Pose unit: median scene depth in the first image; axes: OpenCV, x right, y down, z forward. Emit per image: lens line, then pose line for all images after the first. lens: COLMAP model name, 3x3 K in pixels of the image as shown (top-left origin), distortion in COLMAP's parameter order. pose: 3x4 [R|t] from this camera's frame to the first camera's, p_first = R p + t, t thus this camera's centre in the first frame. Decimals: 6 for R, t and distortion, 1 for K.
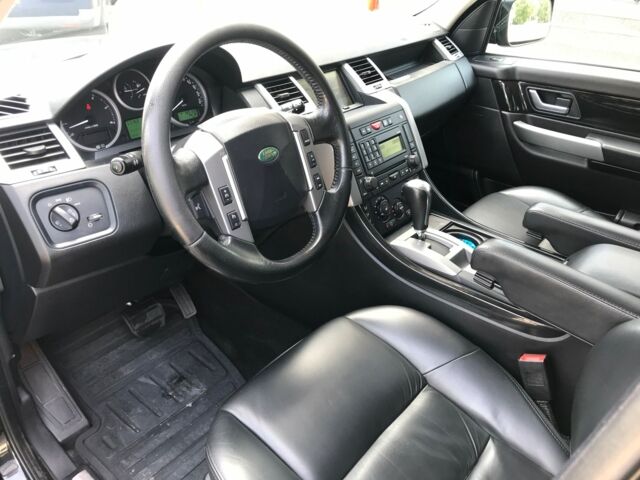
lens RADIAL K [[531.3, 0, 310.0], [0, 531.3, 239.2], [0, 0, 1]] dist [0.059293, -0.094741]
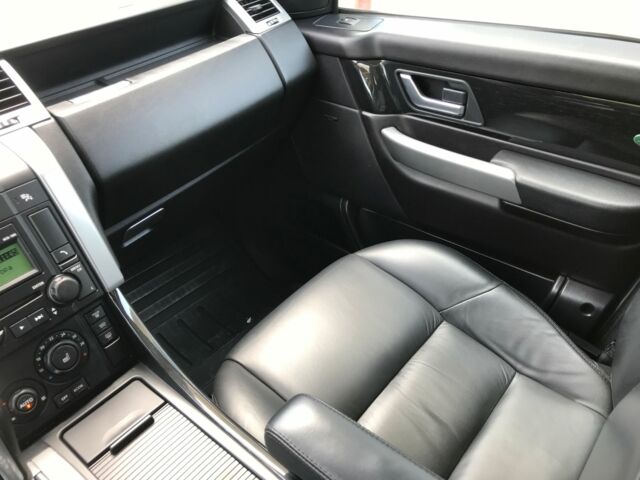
lens RADIAL K [[531.3, 0, 310.0], [0, 531.3, 239.2], [0, 0, 1]] dist [0.059293, -0.094741]
pose [[0.997266, -0.064289, -0.036437, 0.399429], [0.067703, 0.992492, 0.101858, -0.208122], [0.029615, -0.104046, 0.994131, 0.505967]]
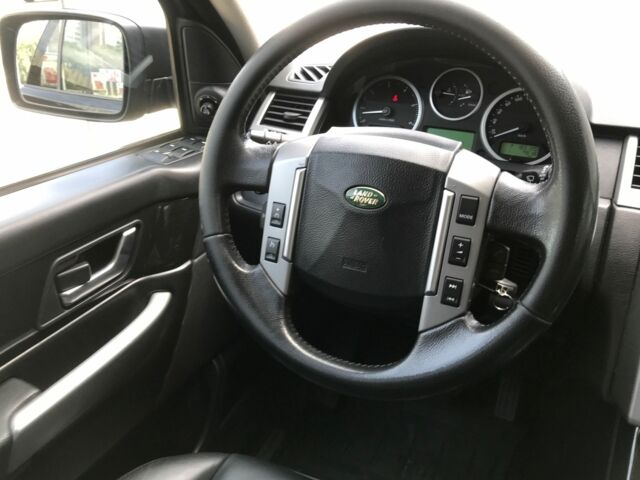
lens RADIAL K [[531.3, 0, 310.0], [0, 531.3, 239.2], [0, 0, 1]] dist [0.059293, -0.094741]
pose [[0.233105, 0.414999, -0.879453, 0.296453], [-0.470738, 0.839501, 0.271374, -0.157754], [0.850921, 0.350733, 0.391048, 0.431870]]
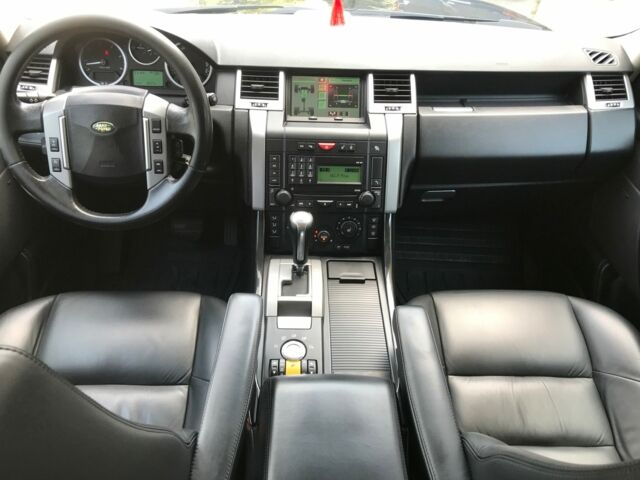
lens RADIAL K [[538.0, 0, 310.8], [0, 538.0, 237.6], [0, 0, 1]] dist [0.015549, 0.002533]
pose [[0.656027, 0.454956, -0.602200, 0.660982], [-0.387037, 0.887785, 0.249080, -0.259088], [0.647944, 0.069670, 0.758495, 0.236707]]
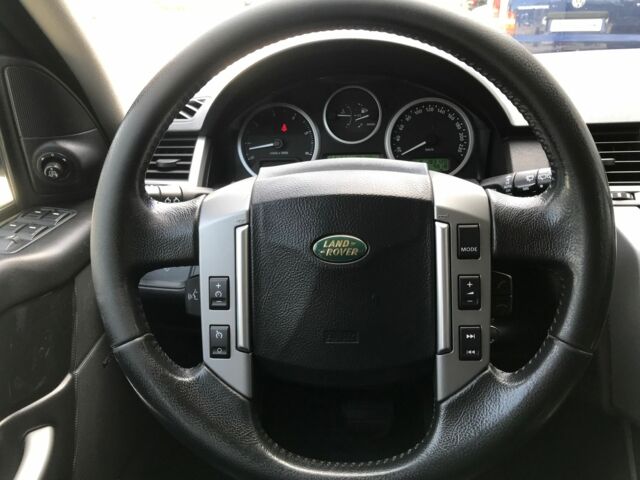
lens RADIAL K [[538.0, 0, 310.8], [0, 538.0, 237.6], [0, 0, 1]] dist [0.015549, 0.002533]
pose [[0.569959, 0.276742, -0.773667, 0.176932], [-0.348288, 0.934172, 0.077572, -0.120993], [0.744205, 0.225246, 0.628826, 0.402475]]
